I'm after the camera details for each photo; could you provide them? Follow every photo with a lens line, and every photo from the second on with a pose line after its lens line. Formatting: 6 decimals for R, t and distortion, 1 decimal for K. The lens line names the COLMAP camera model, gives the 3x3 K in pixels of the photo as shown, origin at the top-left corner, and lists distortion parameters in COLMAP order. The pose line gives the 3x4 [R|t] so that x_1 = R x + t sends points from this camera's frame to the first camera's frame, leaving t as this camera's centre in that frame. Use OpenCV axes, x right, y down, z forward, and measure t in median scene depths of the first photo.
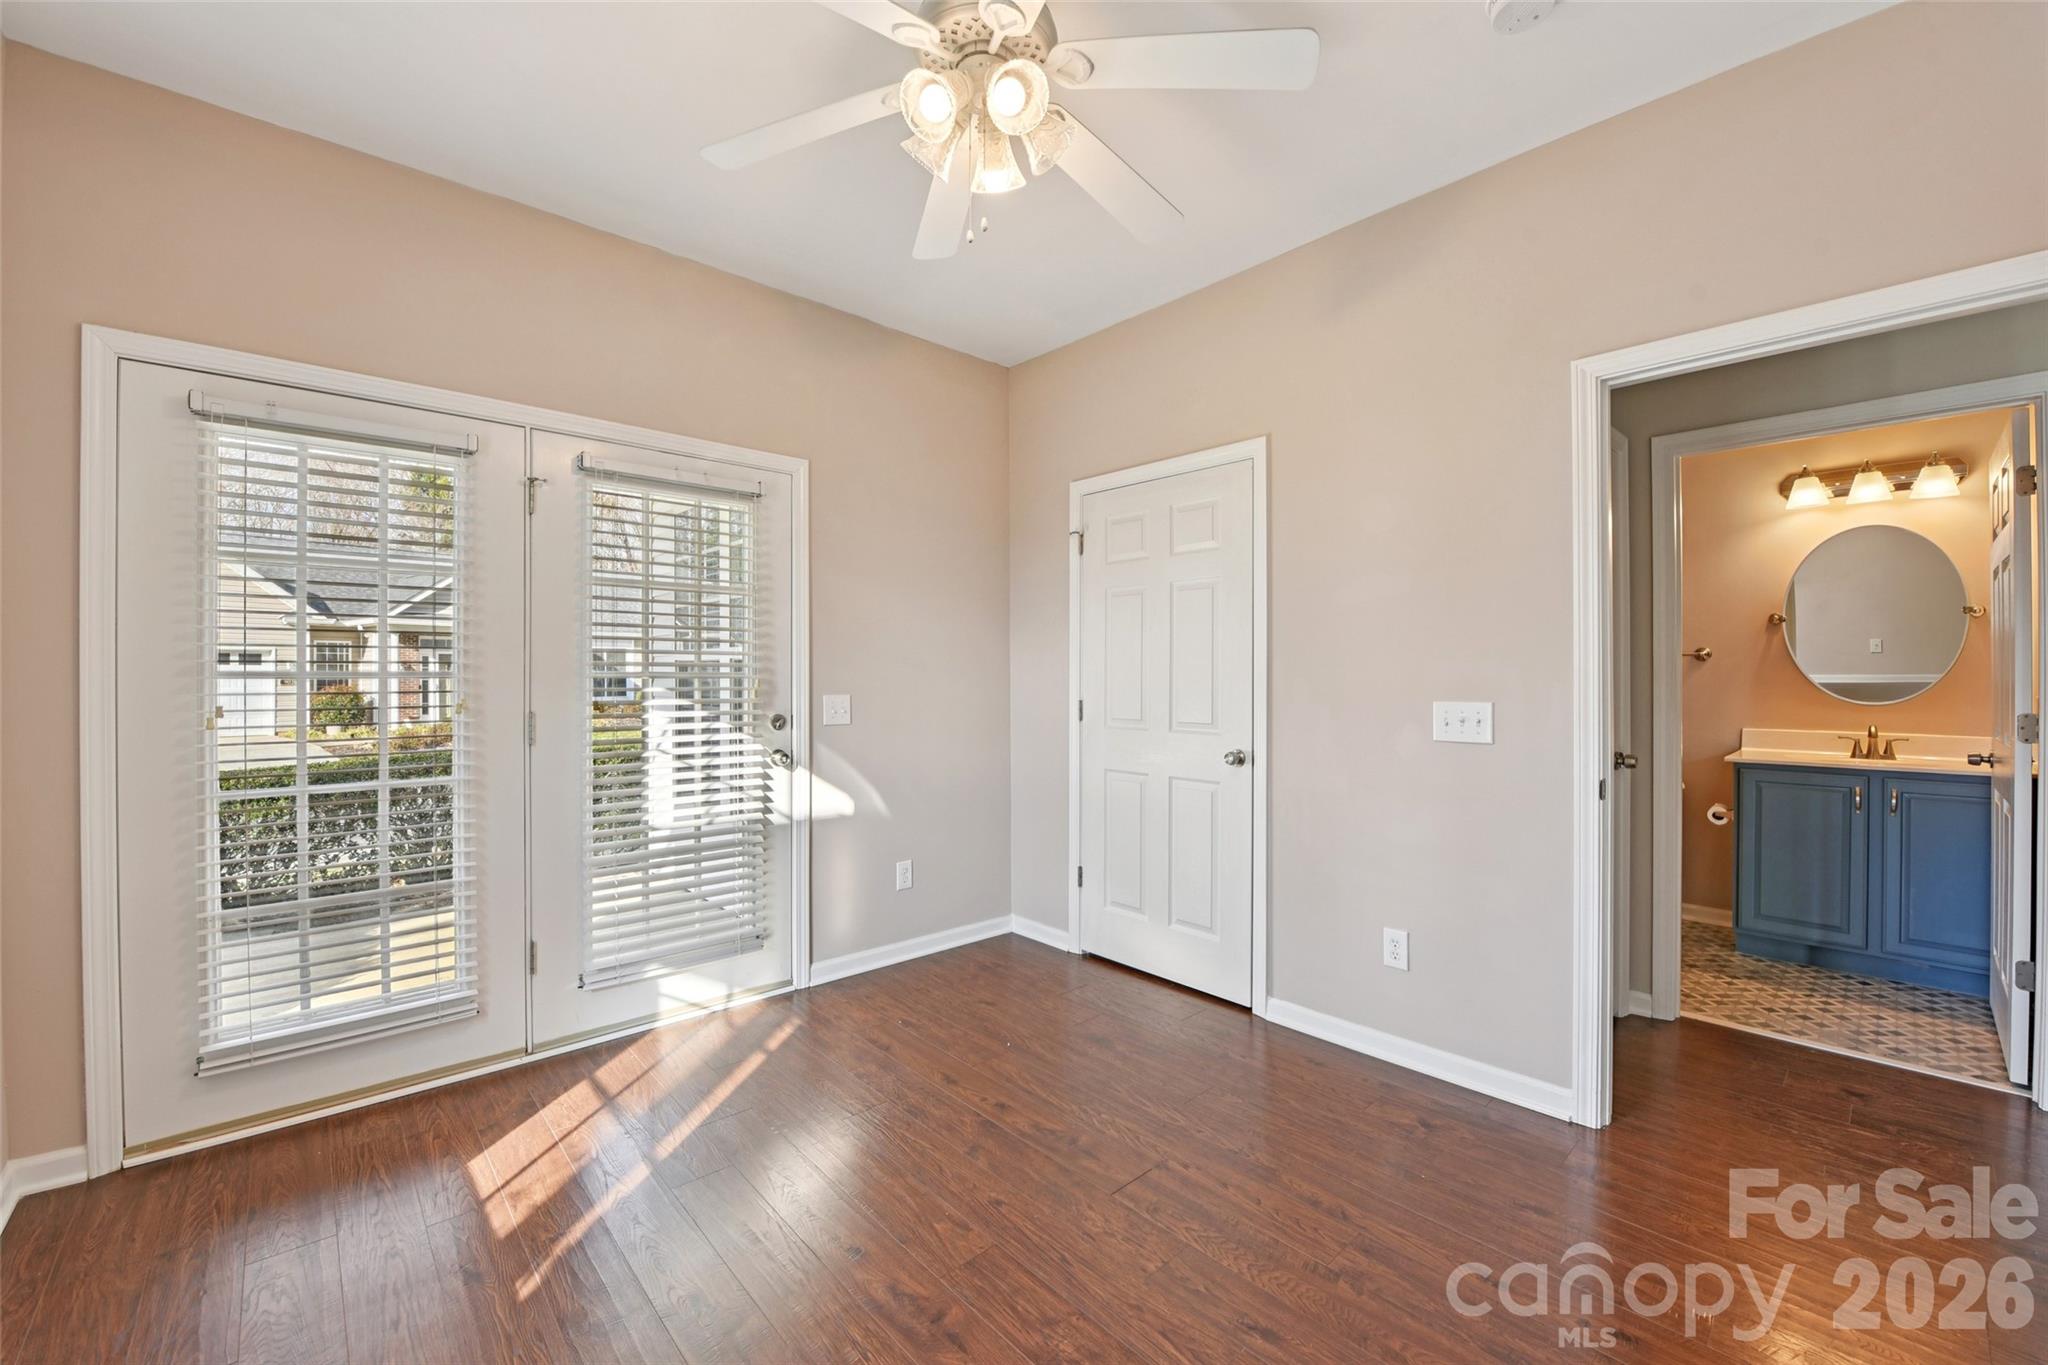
lens RADIAL K [[822.2, 0, 1019.7], [0, 822.2, 686.3], [0, 0, 1]] dist [-0.013259, -0.005552]
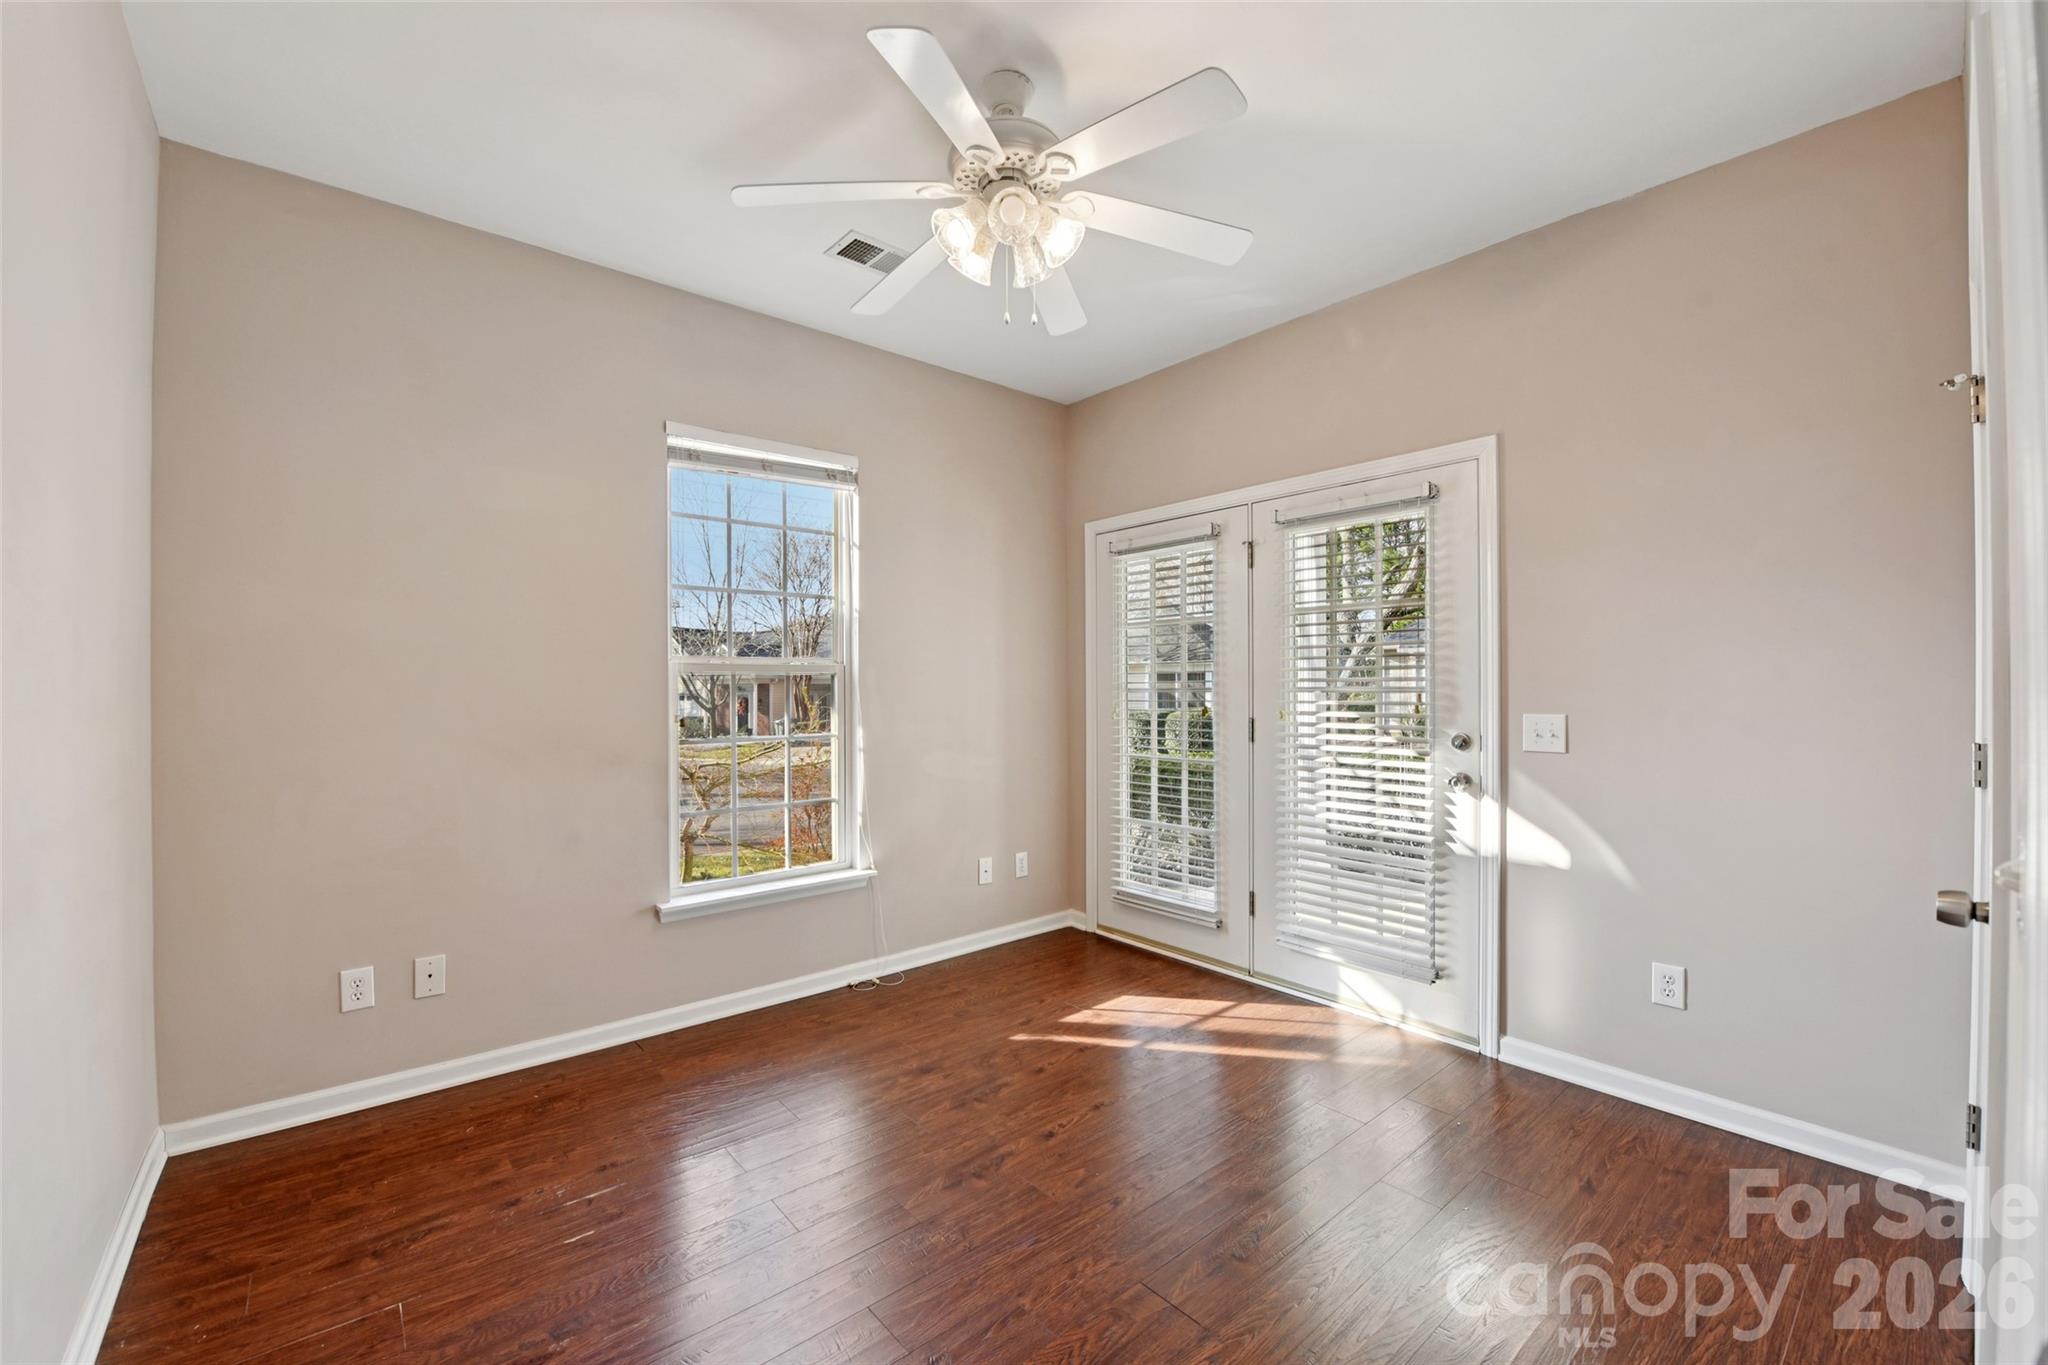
lens RADIAL K [[822.2, 0, 1019.7], [0, 822.2, 686.3], [0, 0, 1]] dist [-0.013259, -0.005552]
pose [[-0.037685, -0.004493, -0.999280, 0.744195], [-0.012116, 0.999918, -0.004039, -0.008307], [0.999216, 0.011955, -0.037736, 0.669483]]
